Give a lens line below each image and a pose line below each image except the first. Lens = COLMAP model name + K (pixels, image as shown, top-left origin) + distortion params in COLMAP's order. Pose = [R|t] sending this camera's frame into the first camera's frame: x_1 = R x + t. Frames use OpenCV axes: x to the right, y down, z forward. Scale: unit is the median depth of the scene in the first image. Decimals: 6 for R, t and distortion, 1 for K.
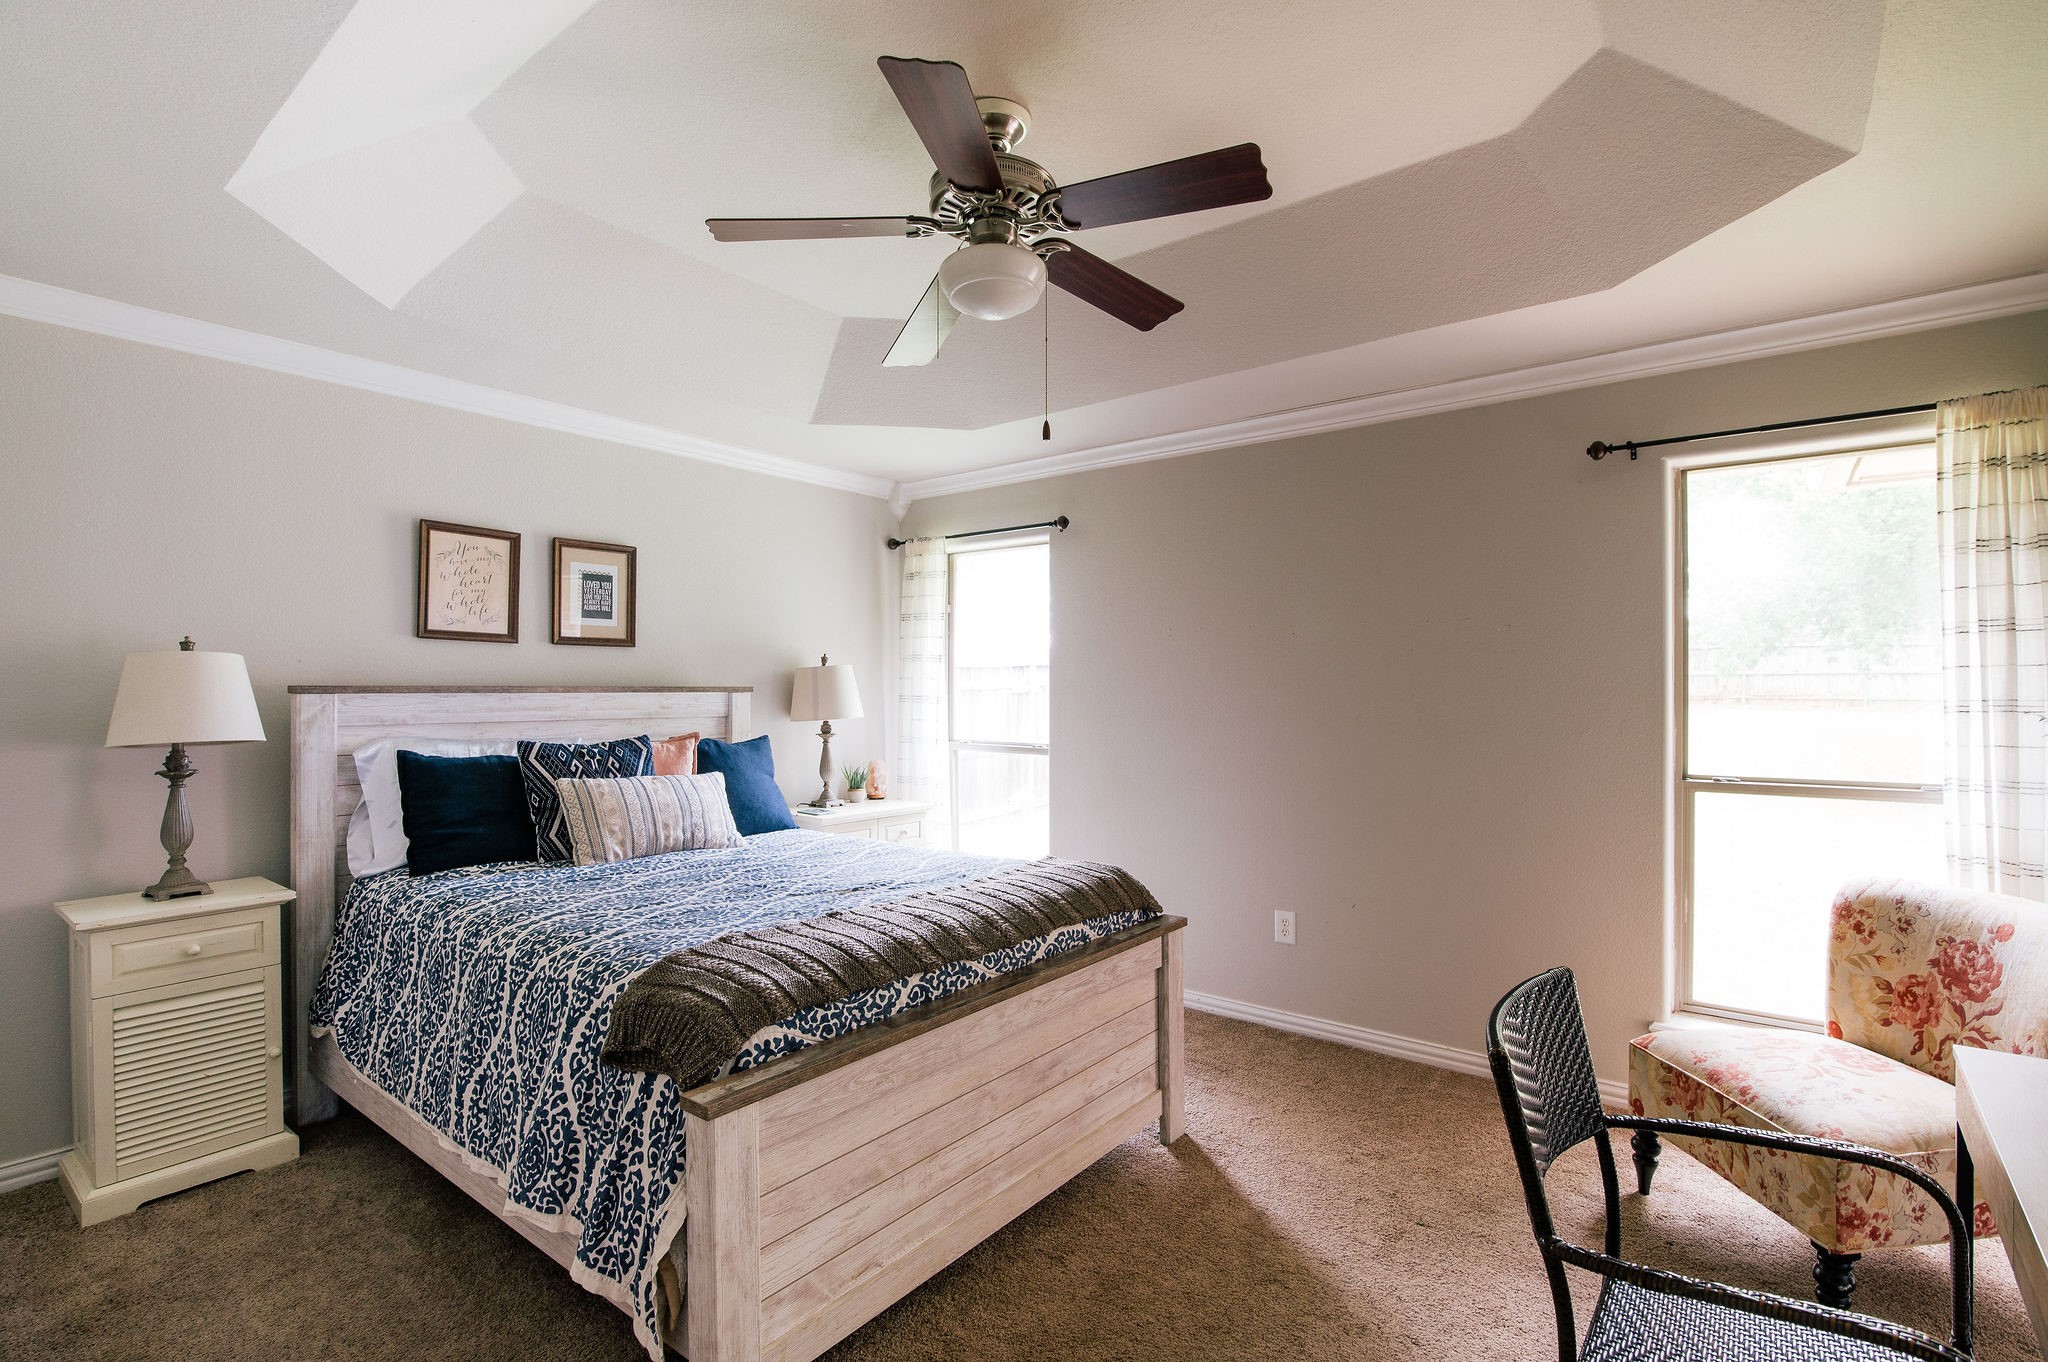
lens RADIAL K [[954.4, 0, 1030.6], [0, 954.4, 679.5], [0, 0, 1]] dist [-0.005750, -0.000697]
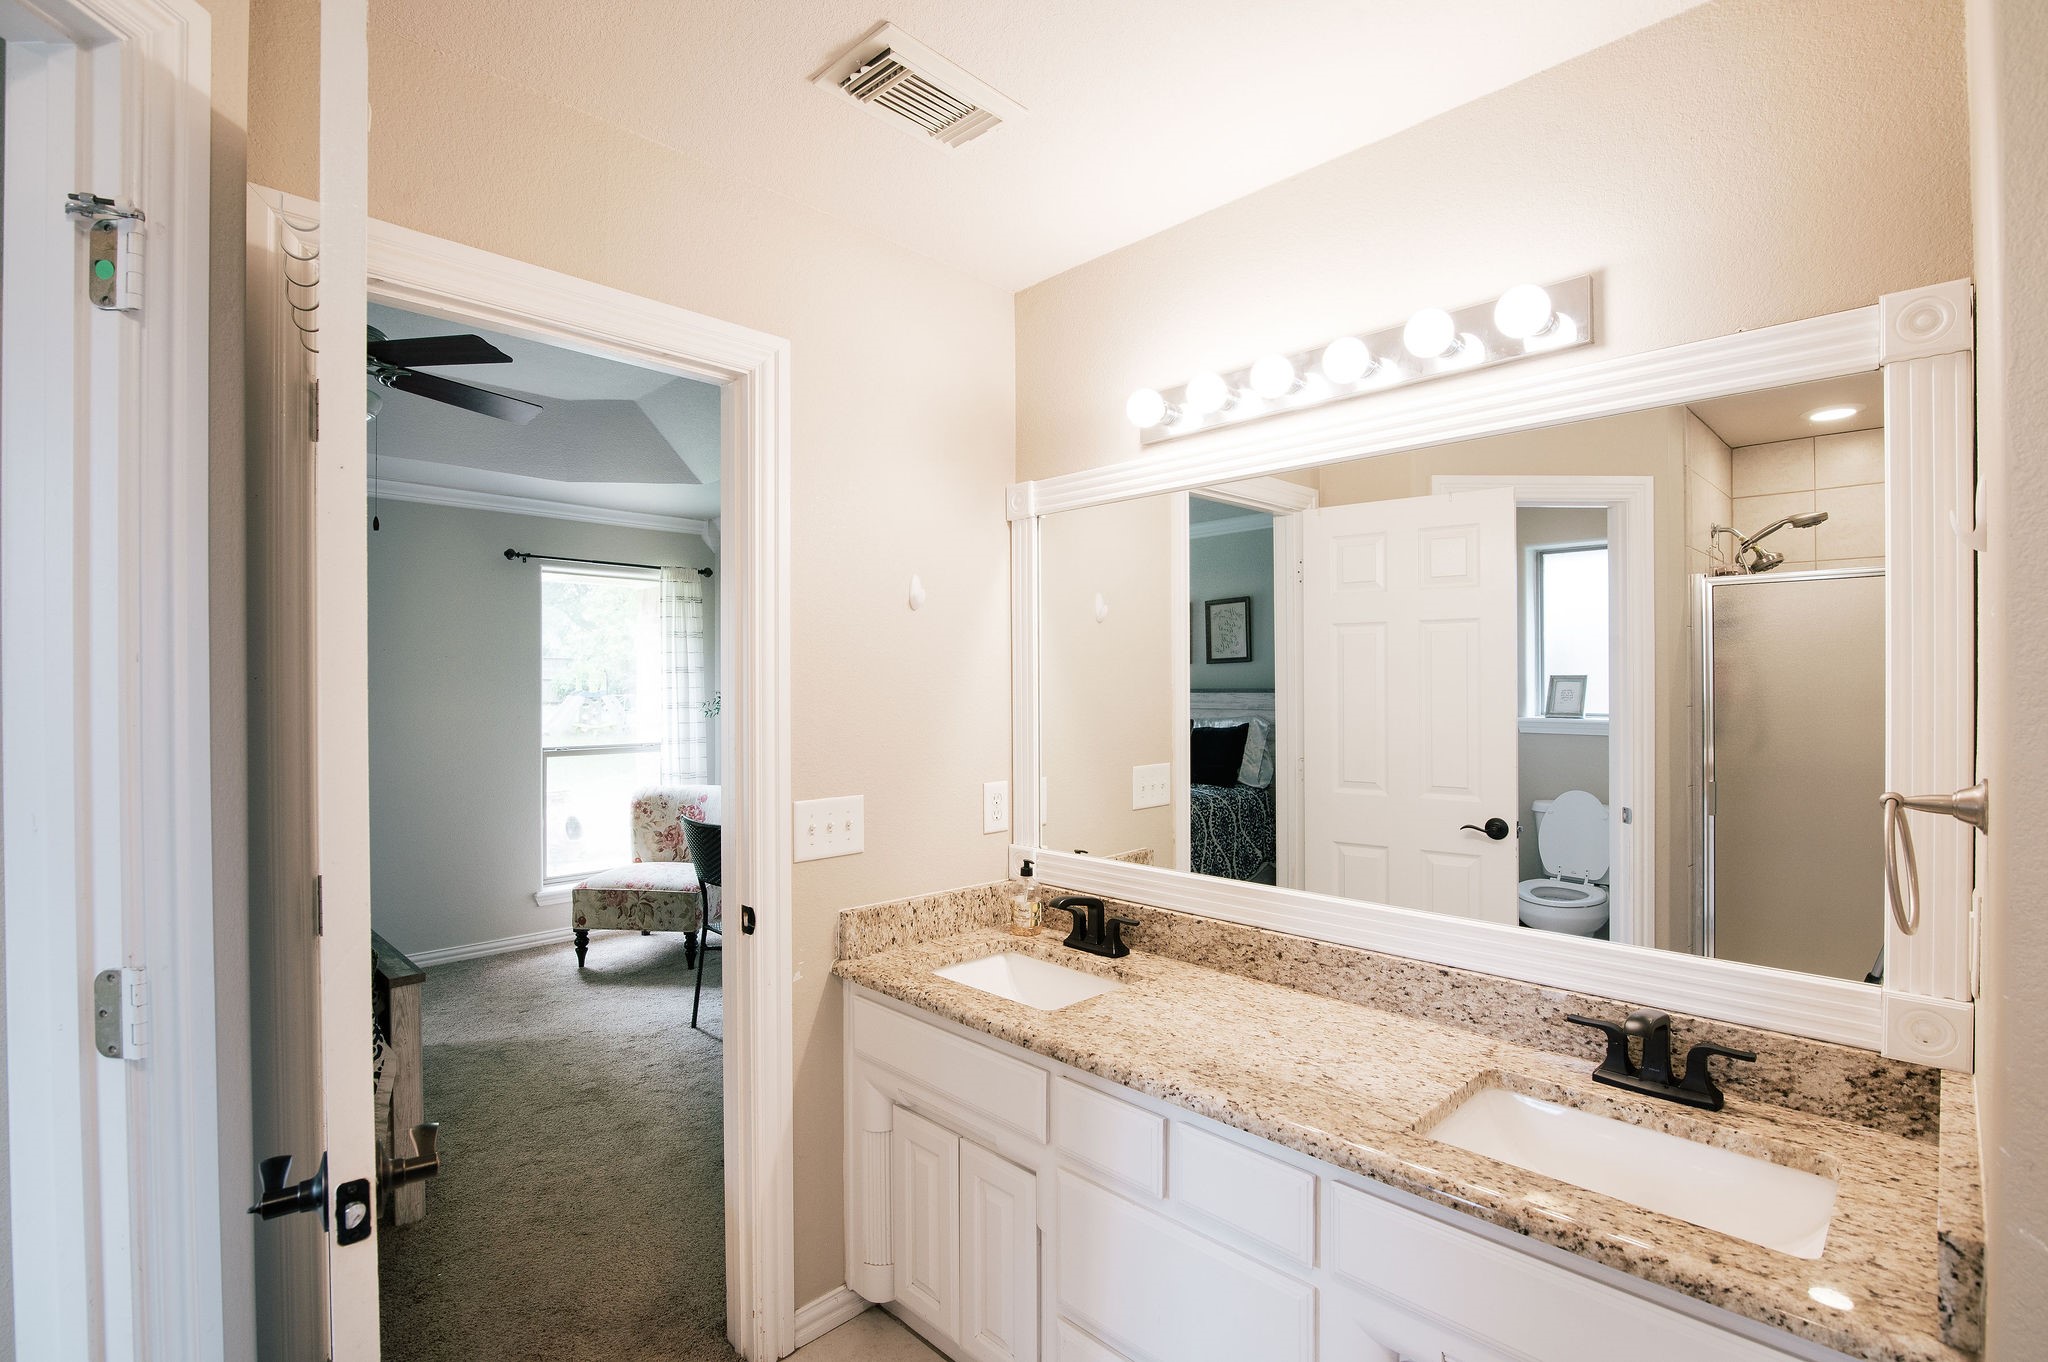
lens RADIAL K [[954.4, 0, 1029.3], [0, 954.4, 686.3], [0, 0, 1]] dist [-0.005750, -0.000697]
pose [[0.127276, 0.002823, 0.991863, -1.137893], [-0.006760, 0.999975, -0.001979, -0.018688], [-0.991844, -0.006453, 0.127292, -0.121156]]
